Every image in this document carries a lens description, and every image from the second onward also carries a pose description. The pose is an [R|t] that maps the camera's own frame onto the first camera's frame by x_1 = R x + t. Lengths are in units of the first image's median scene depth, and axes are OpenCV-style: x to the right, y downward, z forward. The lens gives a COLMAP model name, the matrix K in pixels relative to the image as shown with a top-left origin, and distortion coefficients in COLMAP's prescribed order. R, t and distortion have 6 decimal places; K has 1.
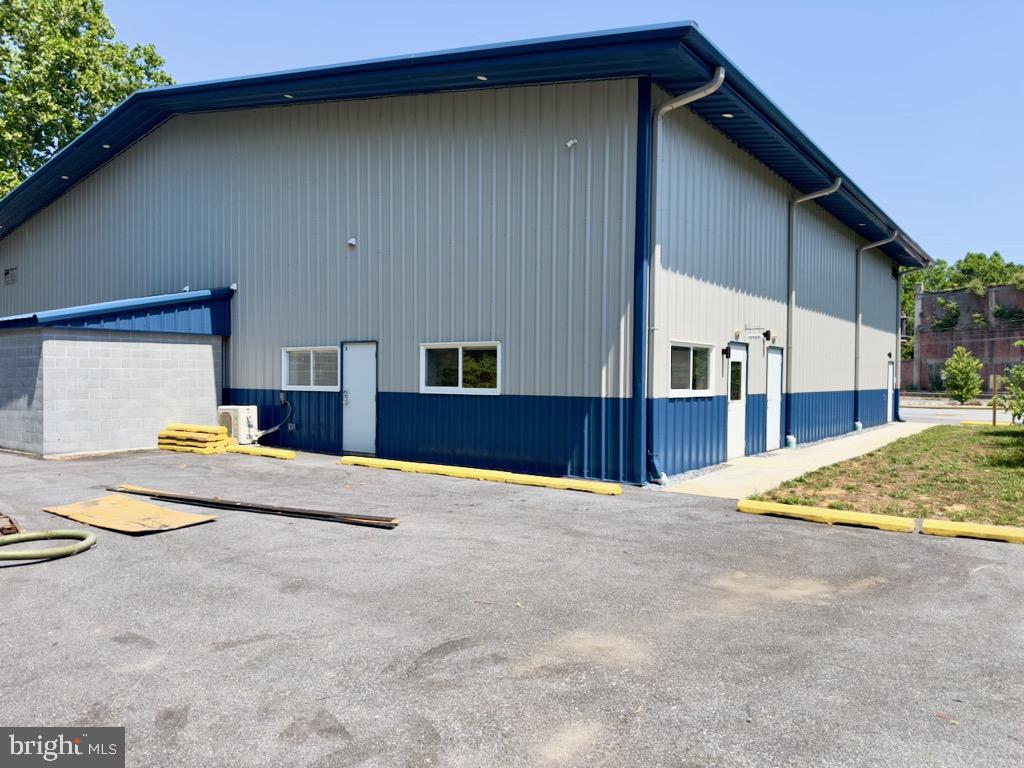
lens RADIAL K [[713.1, 0, 514.3], [0, 713.1, 383.0], [0, 0, 1]] dist [0.050997, -0.038875]
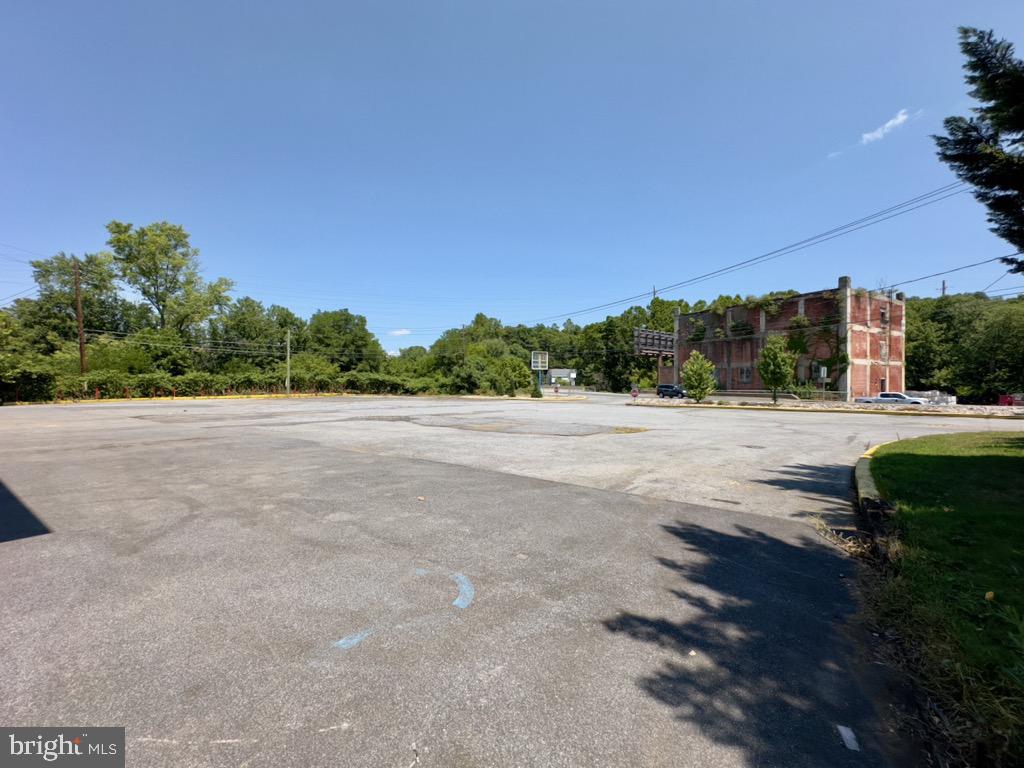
lens RADIAL K [[409.5, 0, 507.7], [0, 409.5, 387.4], [0, 0, 1]] dist [0.001510, -0.000107]
pose [[0.998225, -0.014862, 0.057664, 0.228973], [0.014867, 0.999889, 0.000344, 0.001239], [-0.057663, 0.000514, 0.998336, 0.304462]]
